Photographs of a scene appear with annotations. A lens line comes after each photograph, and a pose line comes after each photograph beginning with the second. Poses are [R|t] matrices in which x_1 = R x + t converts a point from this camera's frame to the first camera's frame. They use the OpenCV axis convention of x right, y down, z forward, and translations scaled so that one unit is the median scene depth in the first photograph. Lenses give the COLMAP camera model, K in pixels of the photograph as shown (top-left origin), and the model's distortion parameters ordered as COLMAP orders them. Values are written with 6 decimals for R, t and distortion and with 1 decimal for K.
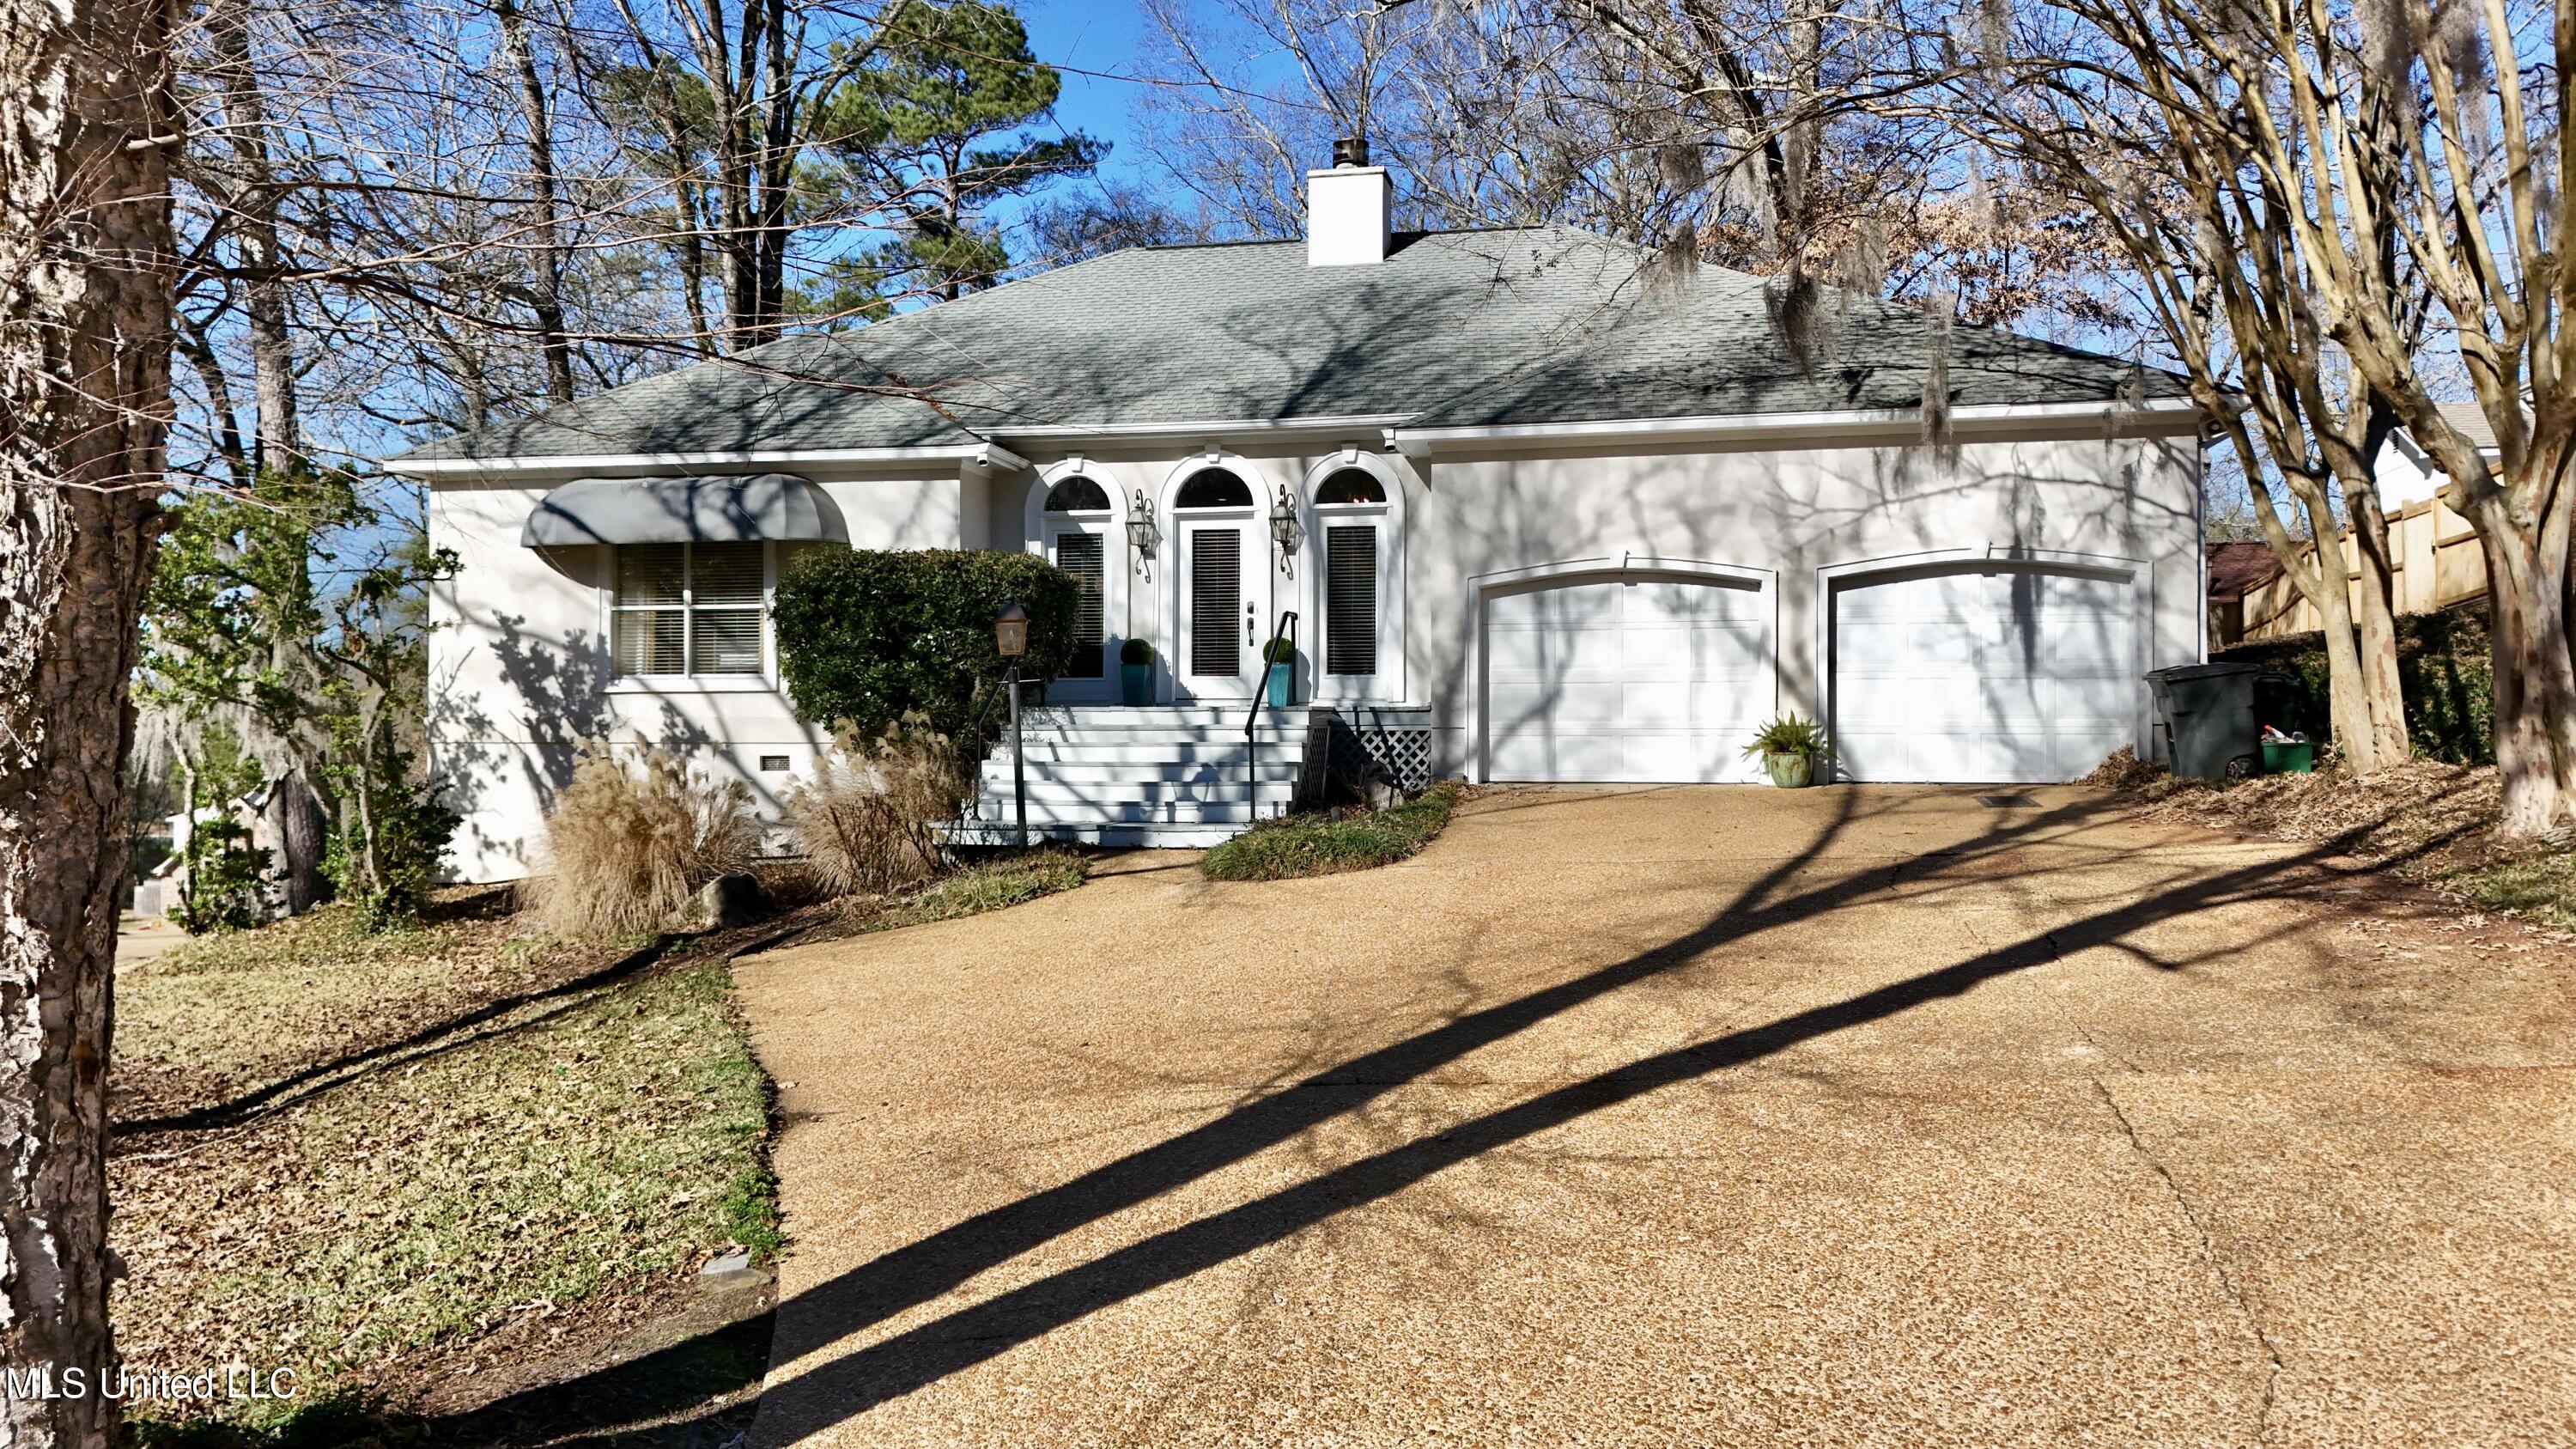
lens RADIAL K [[1944.8, 0, 1288.0], [0, 1944.8, 724.5], [0, 0, 1]] dist [0.057130, -0.070158]
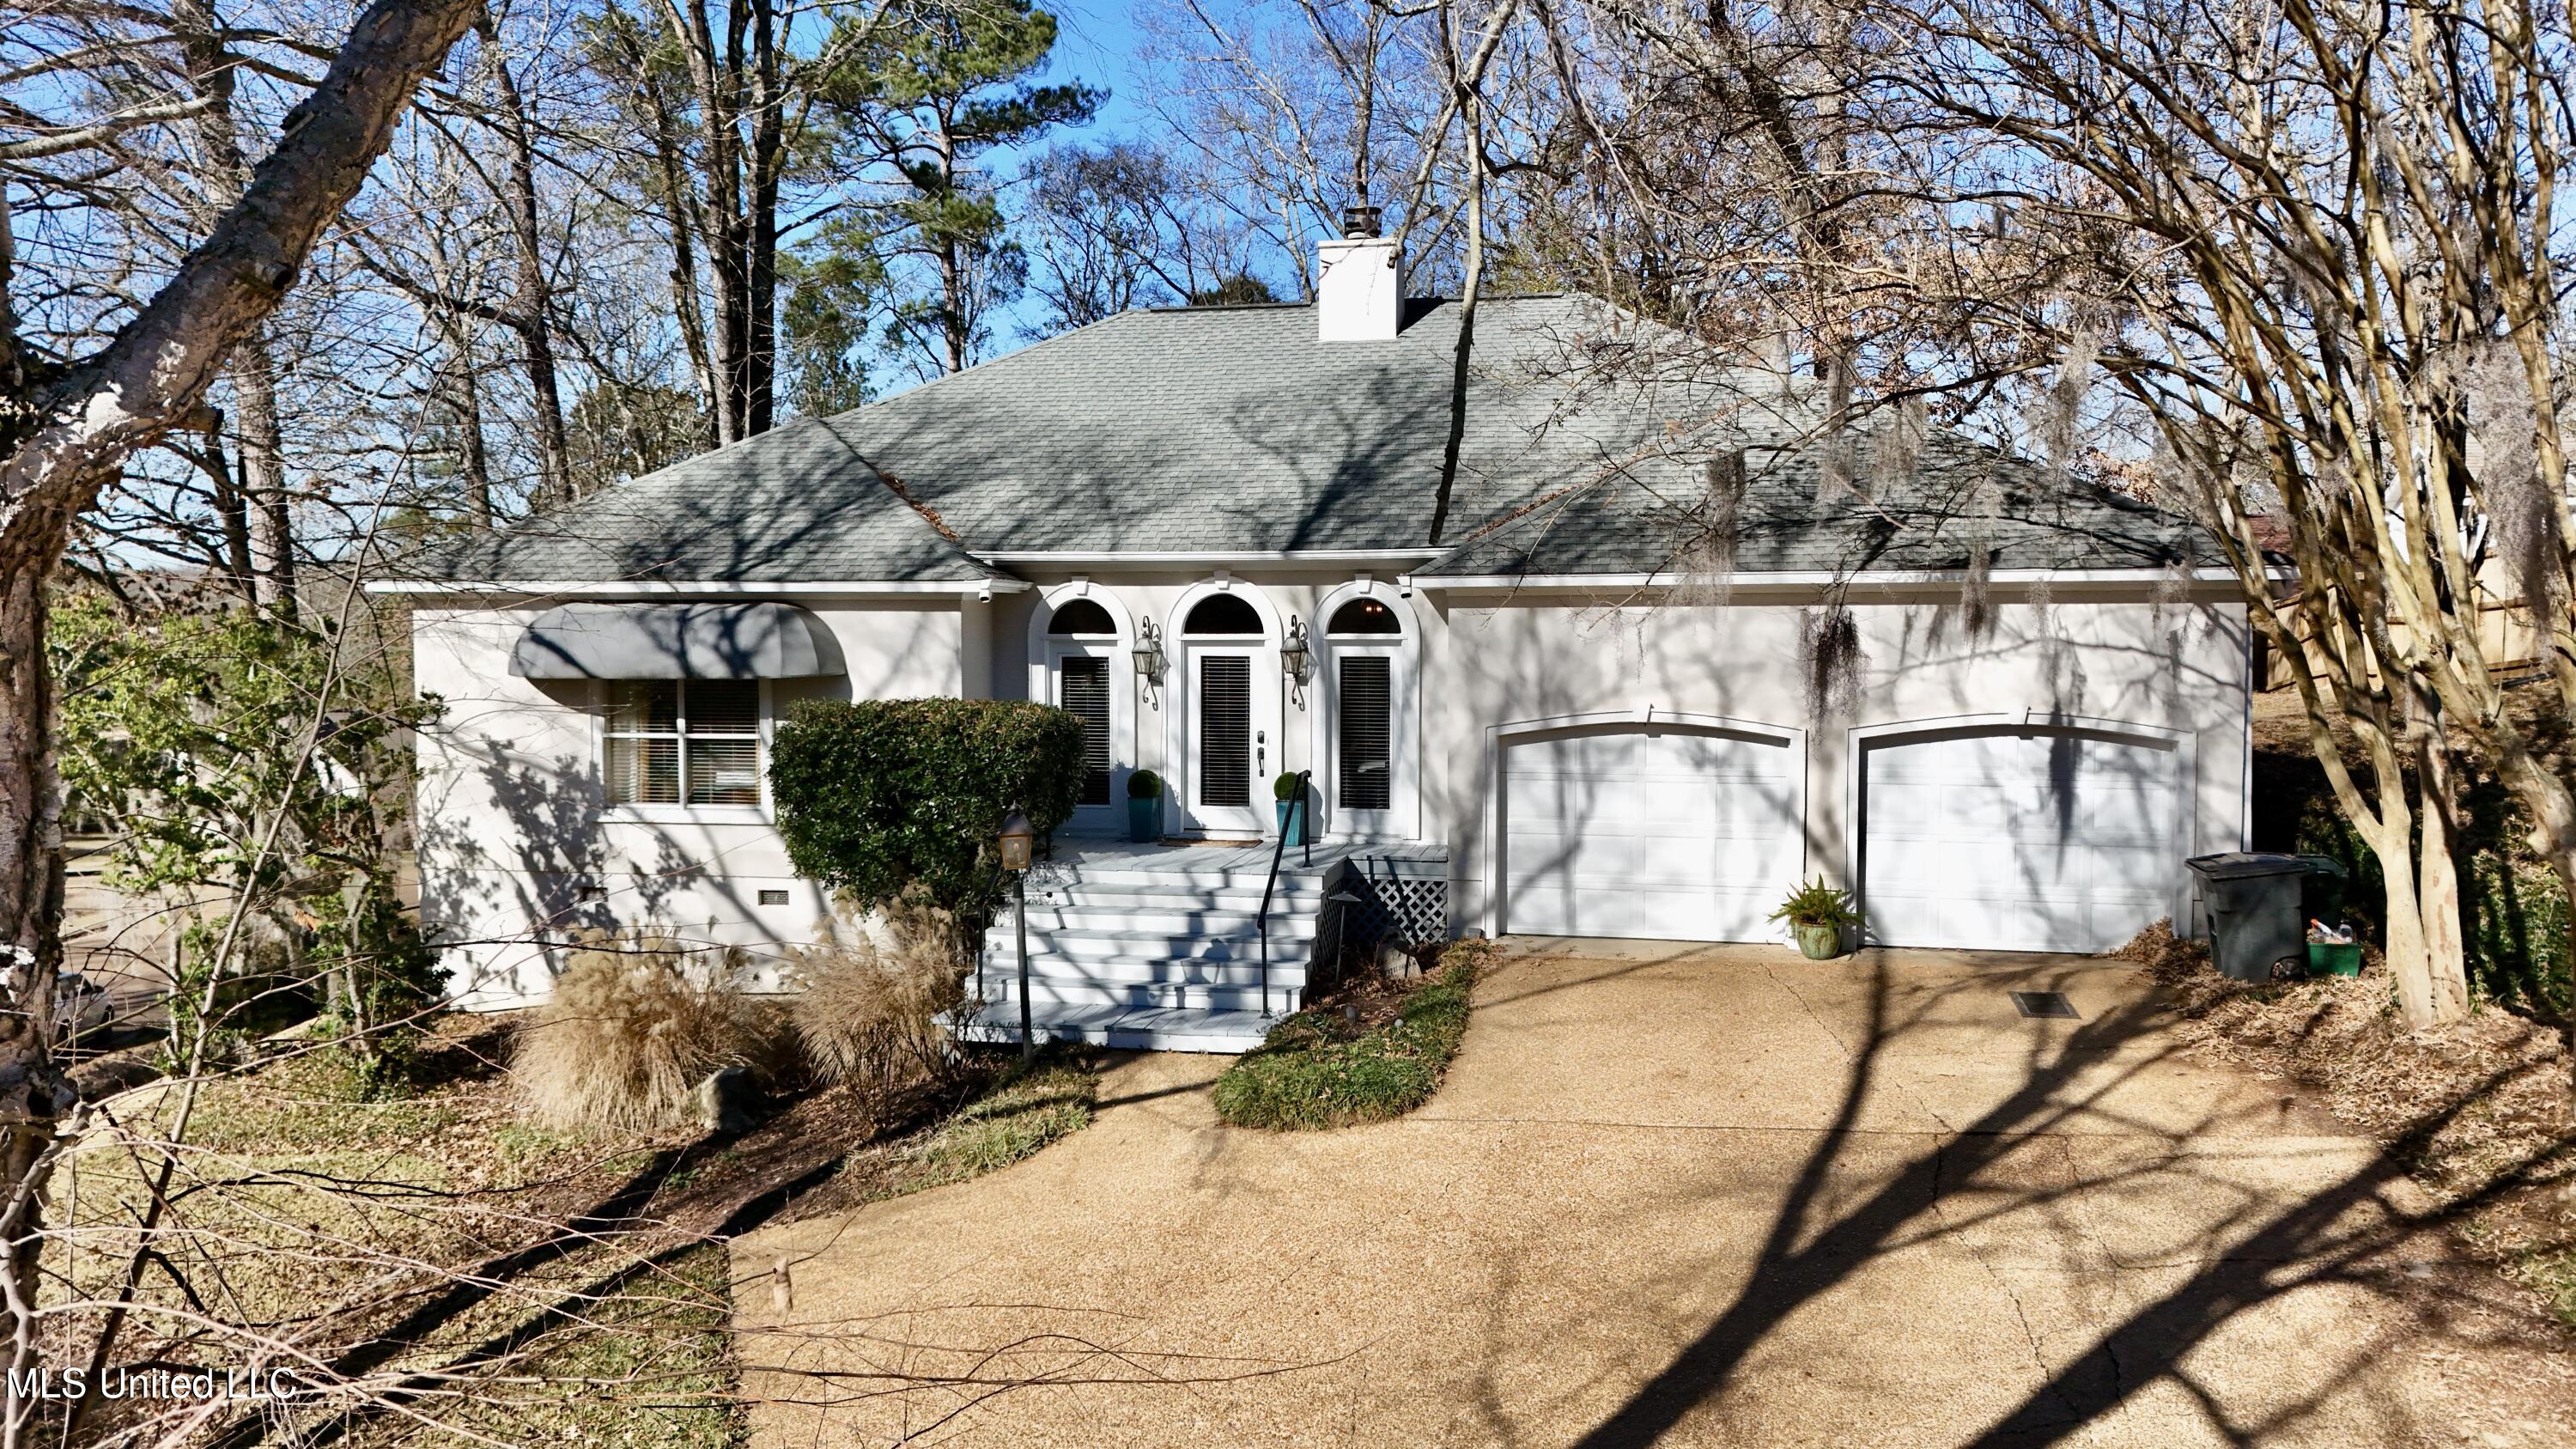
lens RADIAL K [[1944.8, 0, 1288.0], [0, 1944.8, 724.5], [0, 0, 1]] dist [0.057130, -0.070158]
pose [[0.999998, -0.001544, -0.000913, -0.004987], [0.001596, 0.998186, 0.060189, -0.132810], [0.000819, -0.060190, 0.998187, 0.033067]]
